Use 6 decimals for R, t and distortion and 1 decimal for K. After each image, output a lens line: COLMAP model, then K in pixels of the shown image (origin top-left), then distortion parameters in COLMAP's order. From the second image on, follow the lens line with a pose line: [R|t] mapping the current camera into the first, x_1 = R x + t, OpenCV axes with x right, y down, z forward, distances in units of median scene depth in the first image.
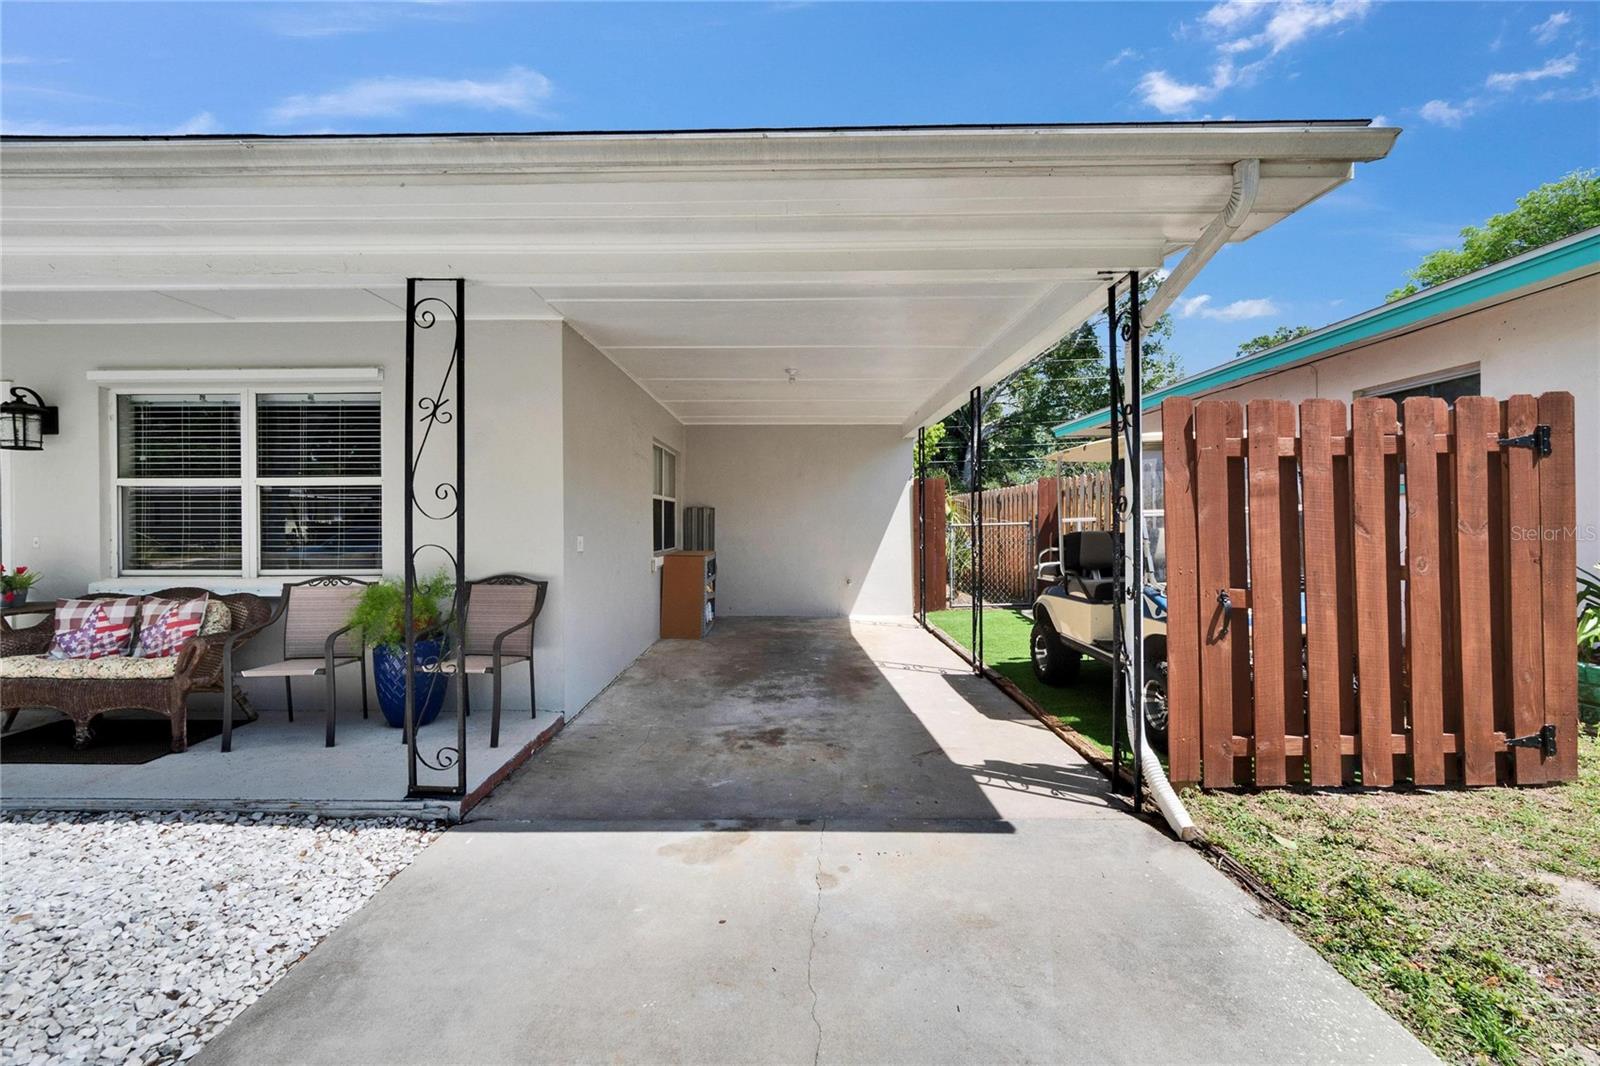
lens RADIAL K [[705.6, 0, 789.3], [0, 705.6, 527.0], [0, 0, 1]] dist [-0.004163, 0.000165]
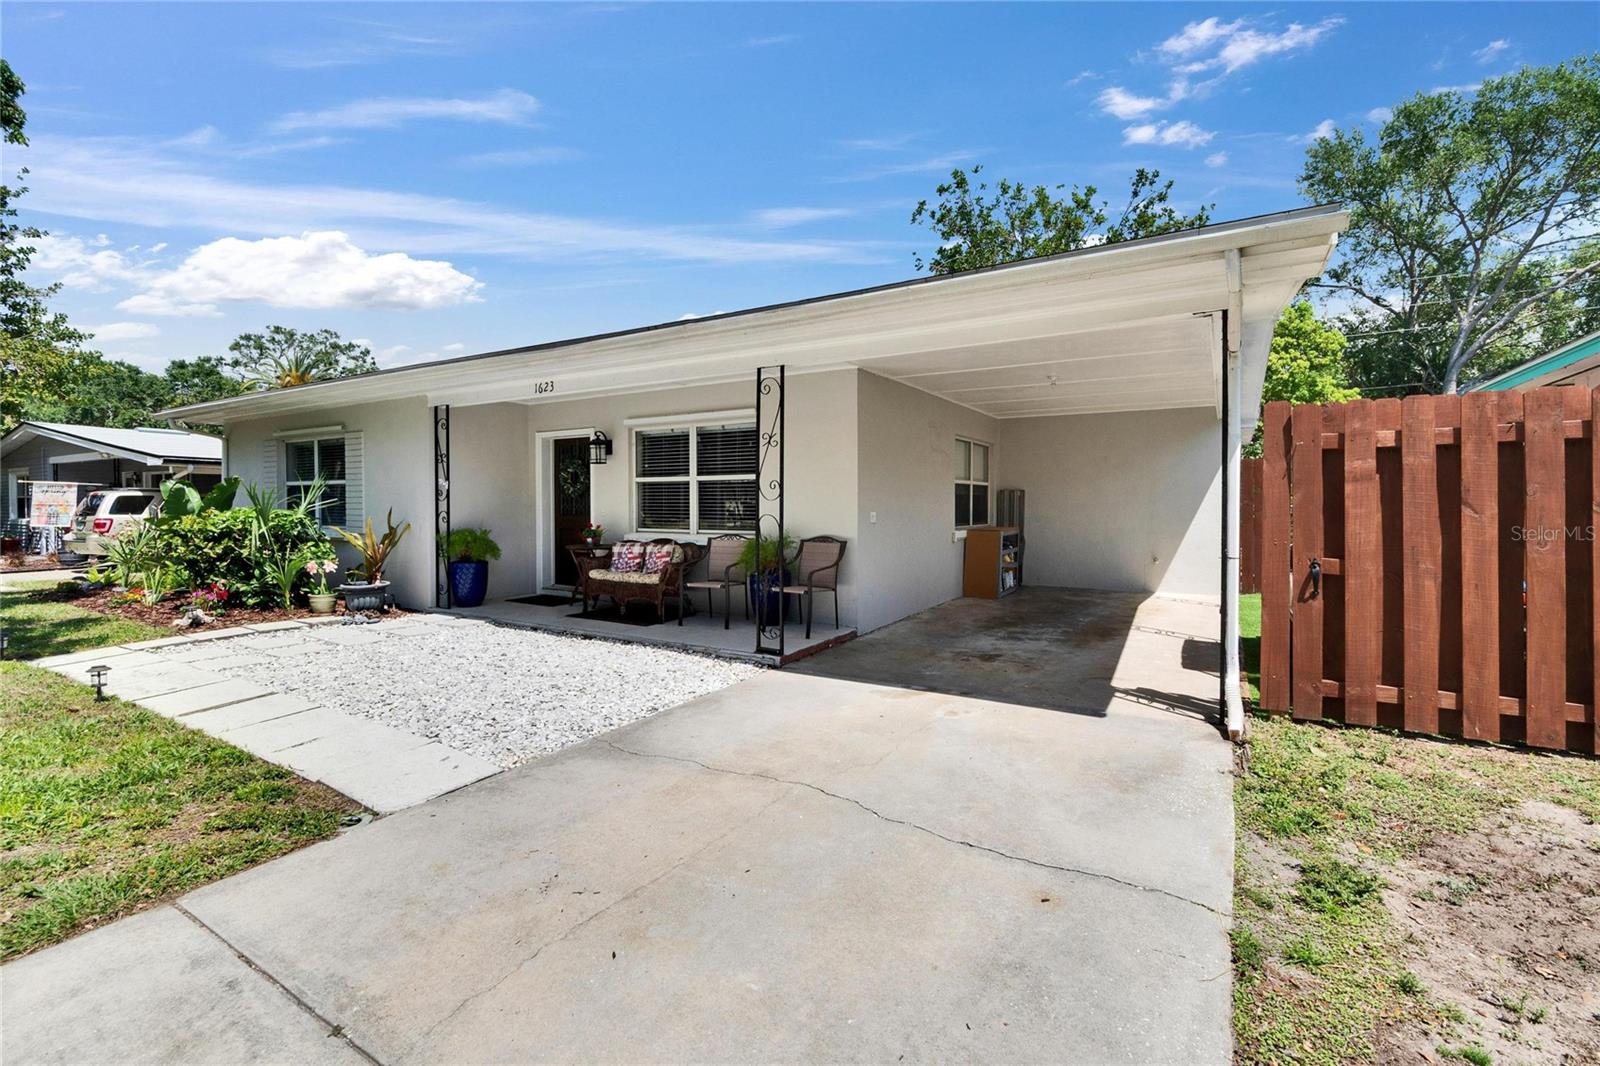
lens RADIAL K [[713.1, 0, 787.4], [0, 713.1, 516.5], [0, 0, 1]] dist [-0.003171, 0.000259]
pose [[0.855120, 0.012107, -0.518288, 0.379985], [-0.005467, 0.999882, 0.014336, 0.002991], [0.518400, -0.009425, 0.855086, -0.423155]]
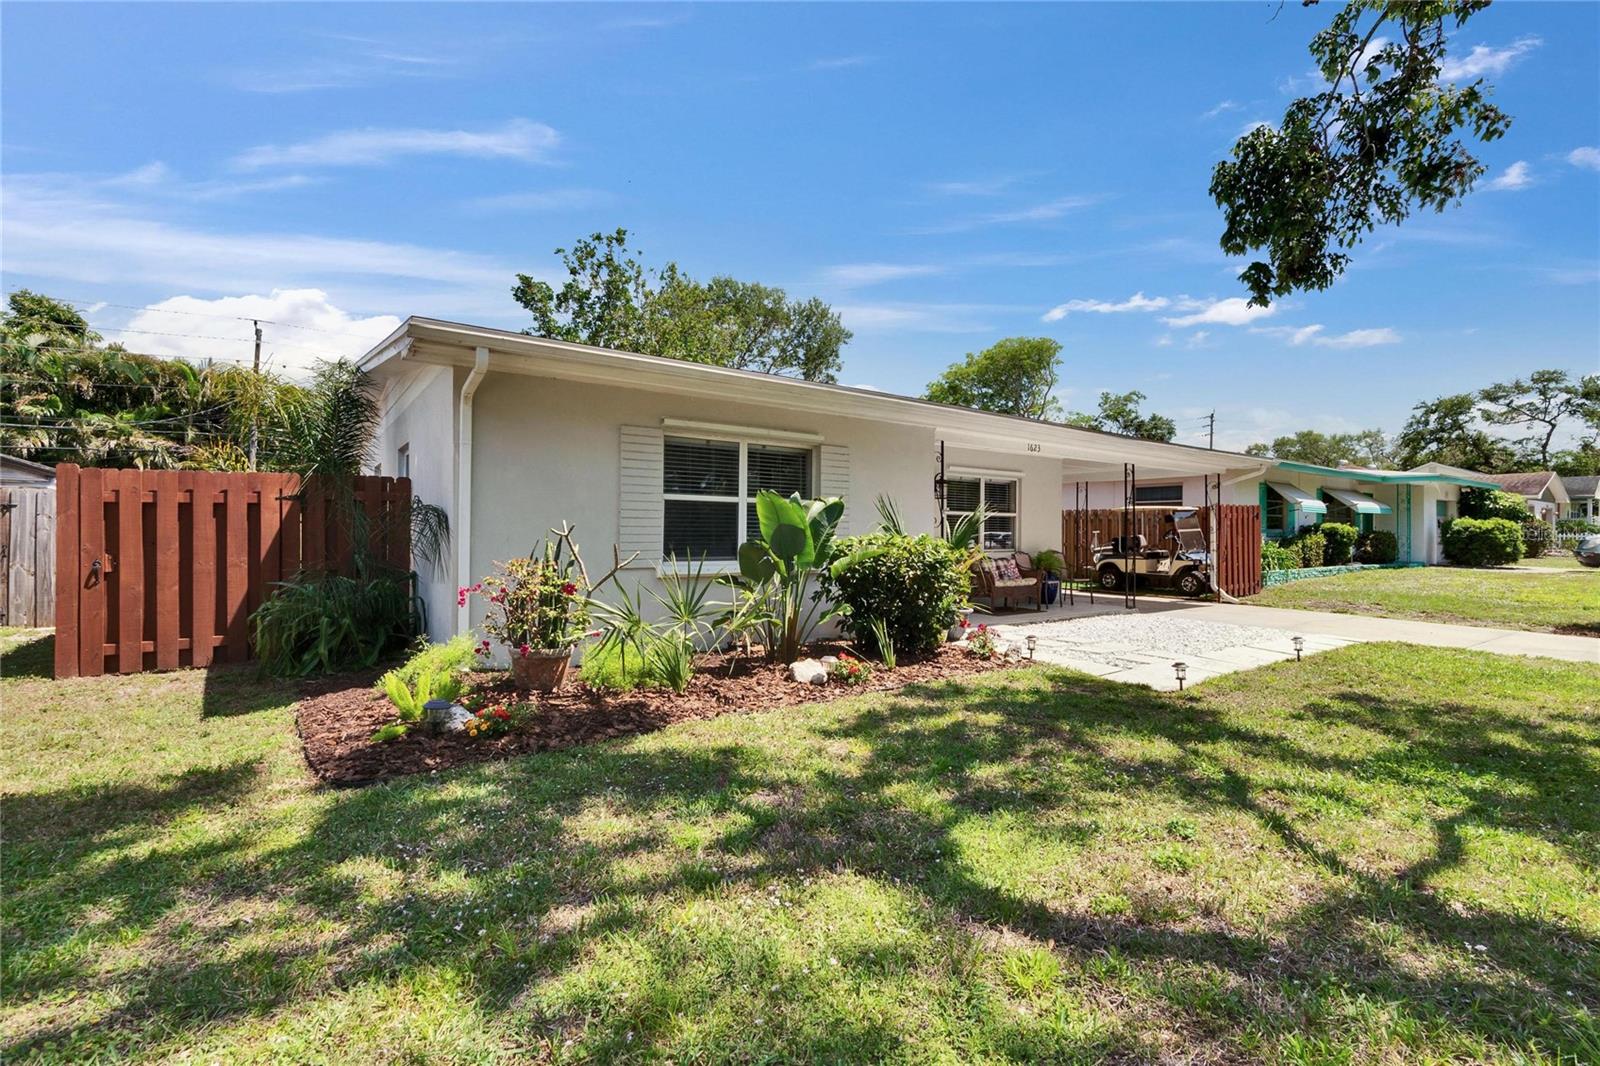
lens RADIAL K [[706.0, 0, 791.8], [0, 706.0, 527.3], [0, 0, 1]] dist [0.022739, -0.025541]
pose [[0.806392, 0.013472, 0.591229, -3.149896], [-0.006667, 0.999884, -0.013689, 0.024350], [-0.591344, 0.007097, 0.806388, -0.693001]]
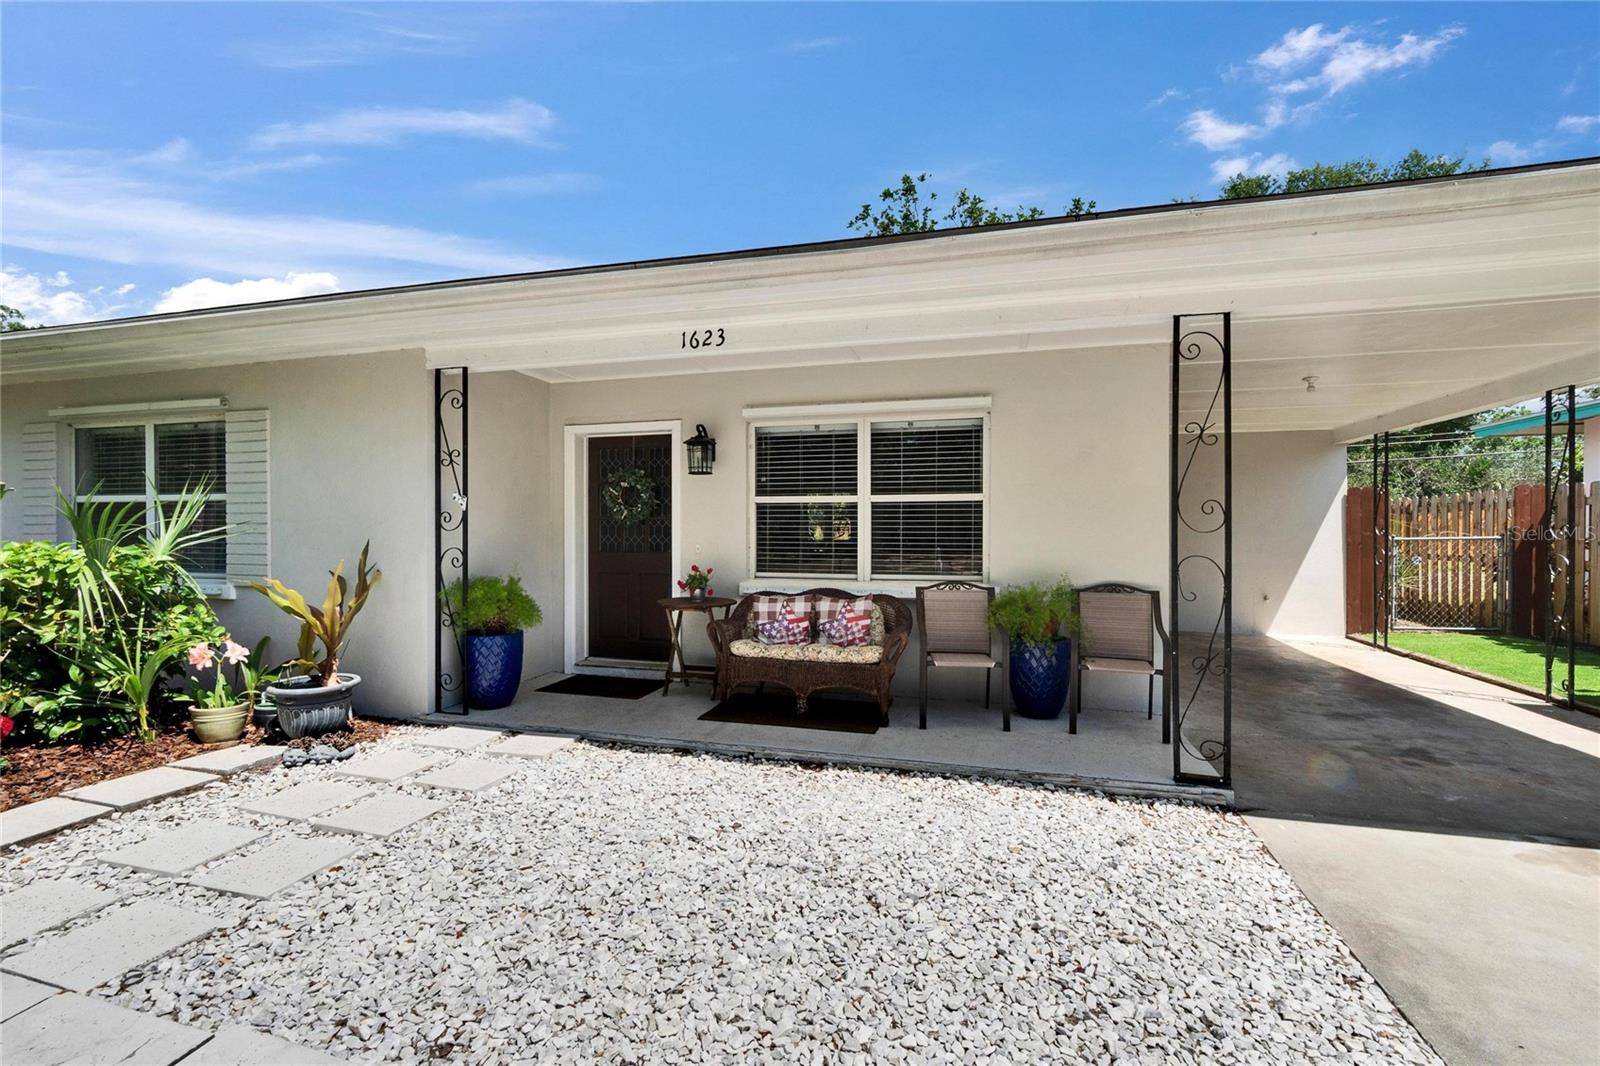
lens RADIAL K [[707.6, 0, 786.9], [0, 707.6, 539.4], [0, 0, 1]] dist [-0.004970, 0.000064]
pose [[0.963703, 0.007154, -0.266880, -0.654285], [-0.006288, 0.999972, 0.004099, -0.000932], [0.266902, -0.002272, 0.963721, -0.185235]]
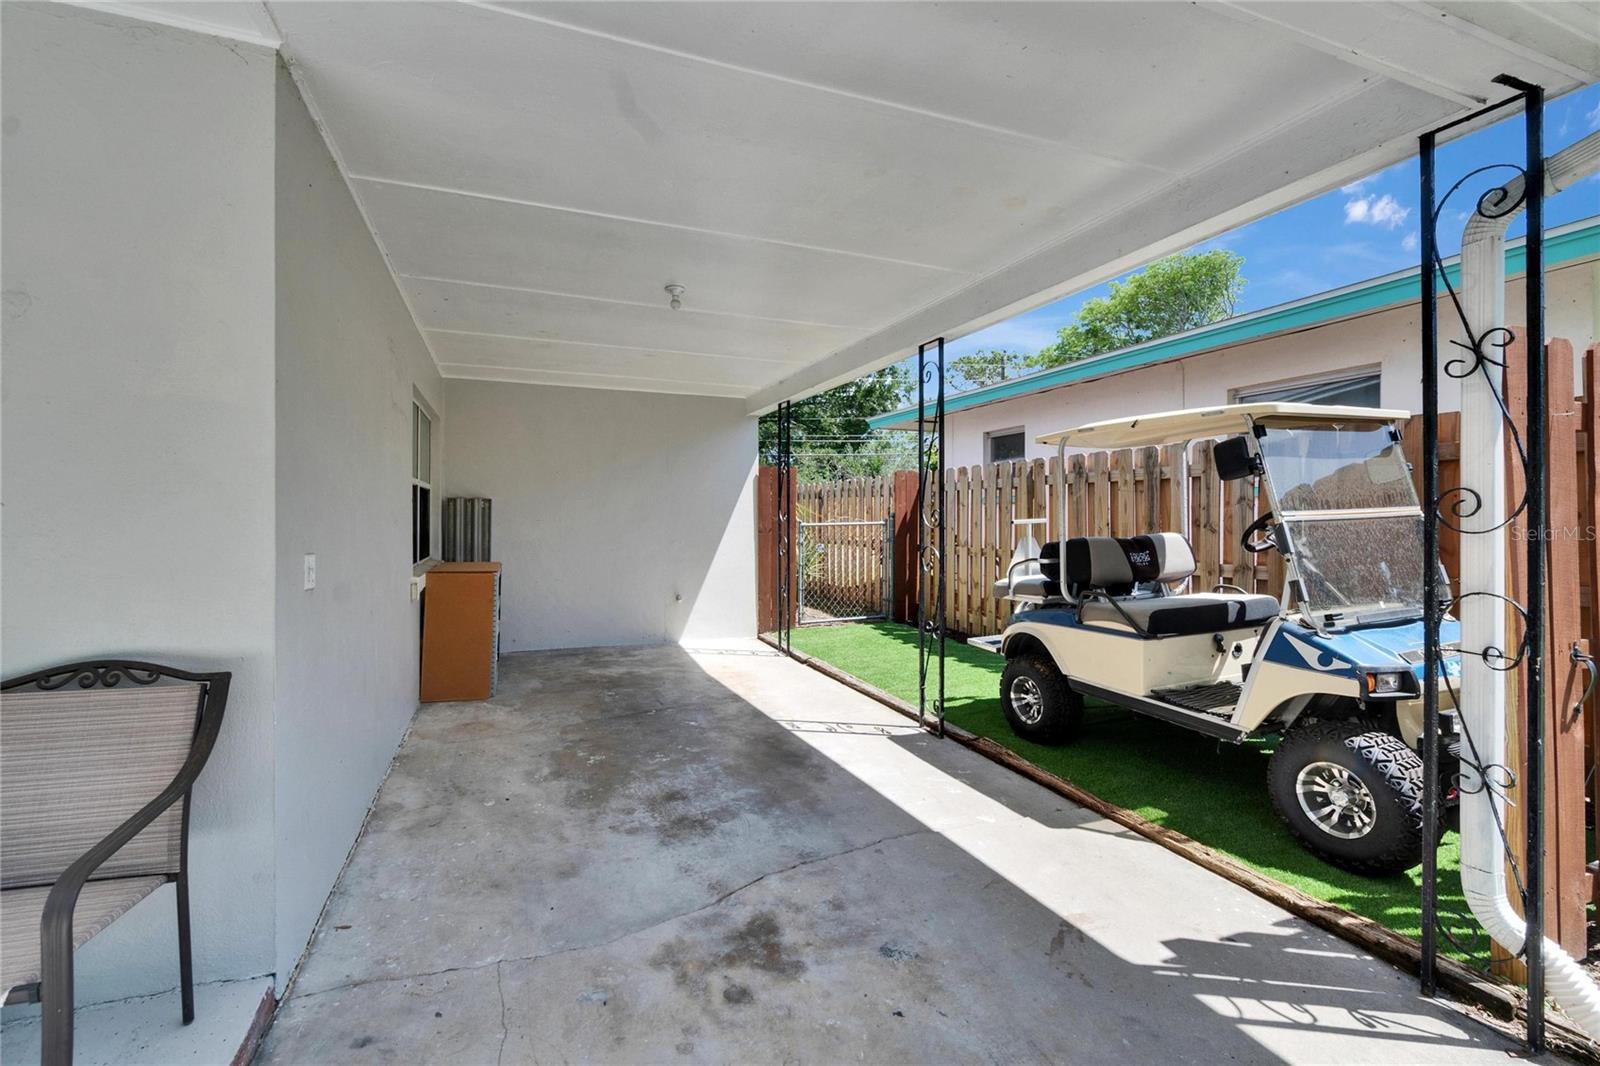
lens RADIAL K [[709.1, 0, 788.6], [0, 709.1, 520.1], [0, 0, 1]] dist [-0.003367, -0.000156]
pose [[0.928890, 0.005273, 0.370318, -0.213538], [-0.004308, 0.999985, -0.003432, -0.011506], [-0.370330, 0.001593, 0.928899, 0.547376]]
